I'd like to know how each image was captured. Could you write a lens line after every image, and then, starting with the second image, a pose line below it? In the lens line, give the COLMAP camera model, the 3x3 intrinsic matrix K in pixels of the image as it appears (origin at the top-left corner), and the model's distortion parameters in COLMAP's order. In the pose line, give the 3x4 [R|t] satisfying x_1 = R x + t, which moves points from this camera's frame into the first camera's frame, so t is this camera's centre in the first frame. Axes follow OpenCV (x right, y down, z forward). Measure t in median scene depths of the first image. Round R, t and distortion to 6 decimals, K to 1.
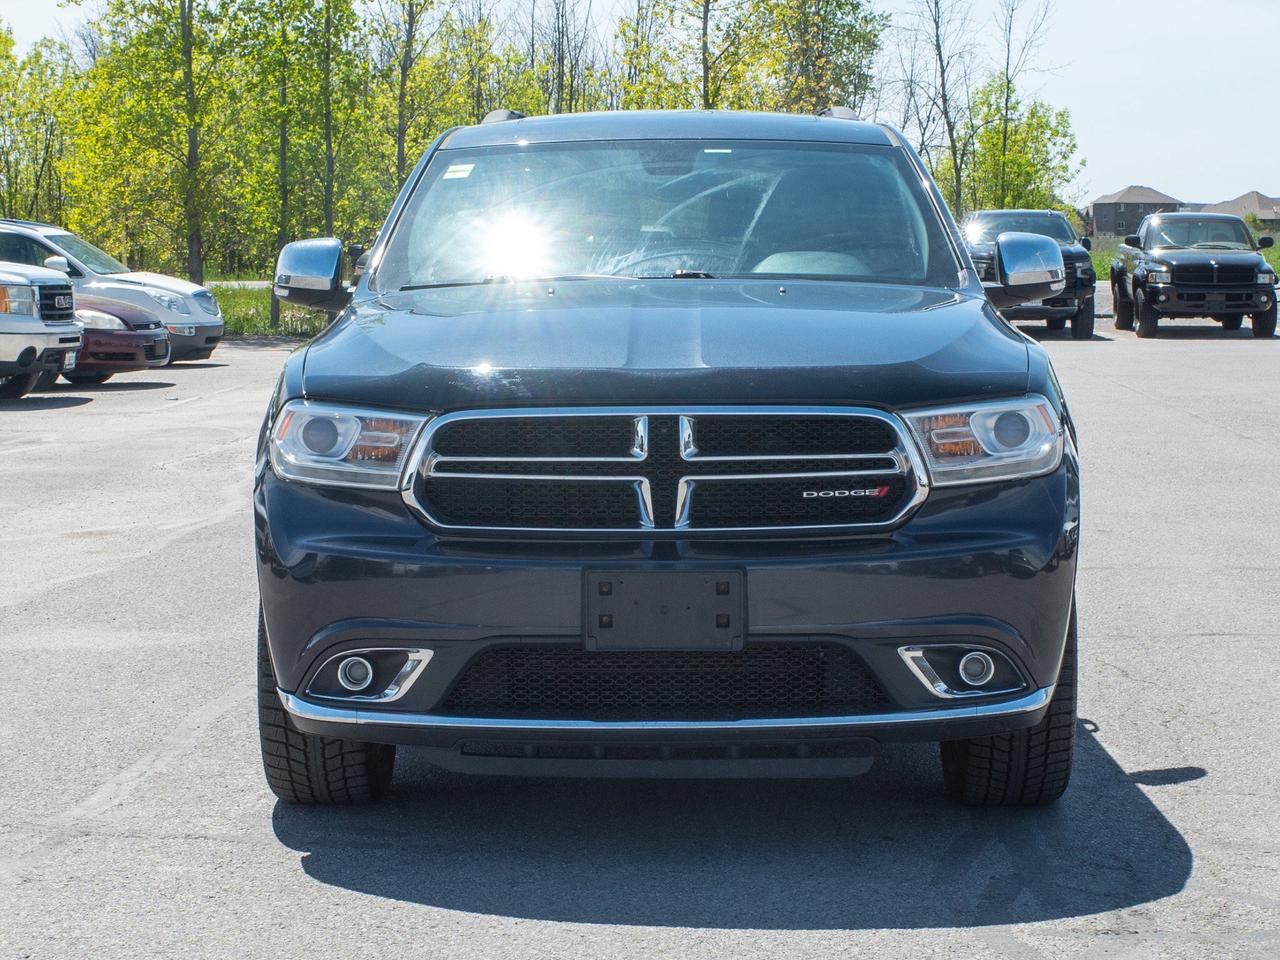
lens RADIAL K [[2325.6, 0, 640.0], [0, 2325.6, 480.0], [0, 0, 1]] dist [-0.018714, -0.246472]
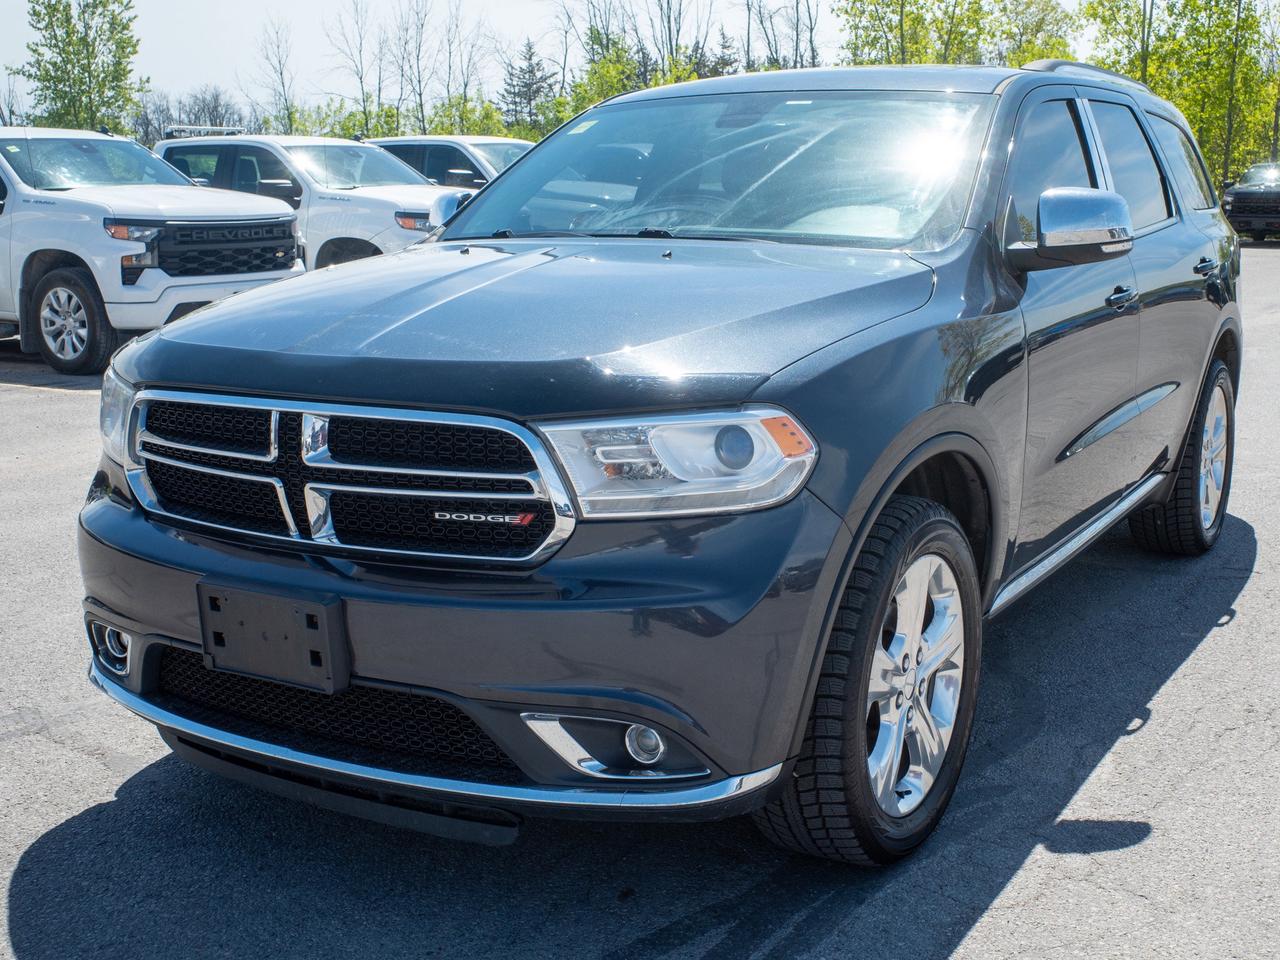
lens RADIAL K [[1386.0, 0, 748.9], [0, 1386.0, 487.0], [0, 0, 1]] dist [-0.029476, -0.009952]
pose [[0.902917, 0.090624, -0.420153, 0.364753], [-0.041043, 0.991232, 0.125600, -0.067942], [0.427852, -0.096162, 0.898719, 0.580470]]
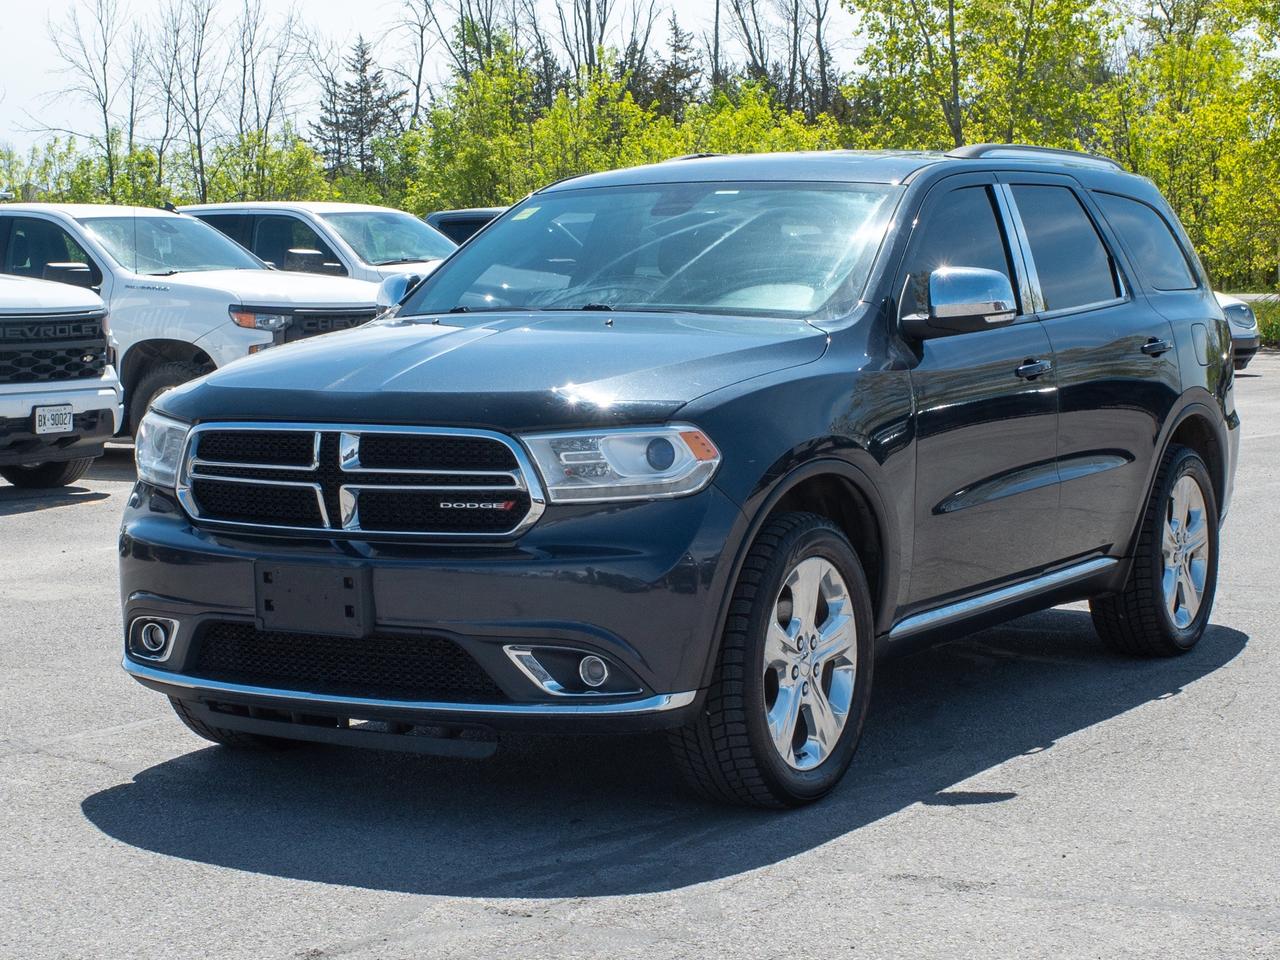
lens RADIAL K [[2325.6, 0, 640.0], [0, 2325.6, 480.0], [0, 0, 1]] dist [-0.018714, -0.246472]
pose [[0.888101, 0.037289, -0.458133, 0.648882], [-0.040539, 0.999174, 0.002739, -0.012485], [0.457857, 0.016140, 0.888879, 0.036924]]
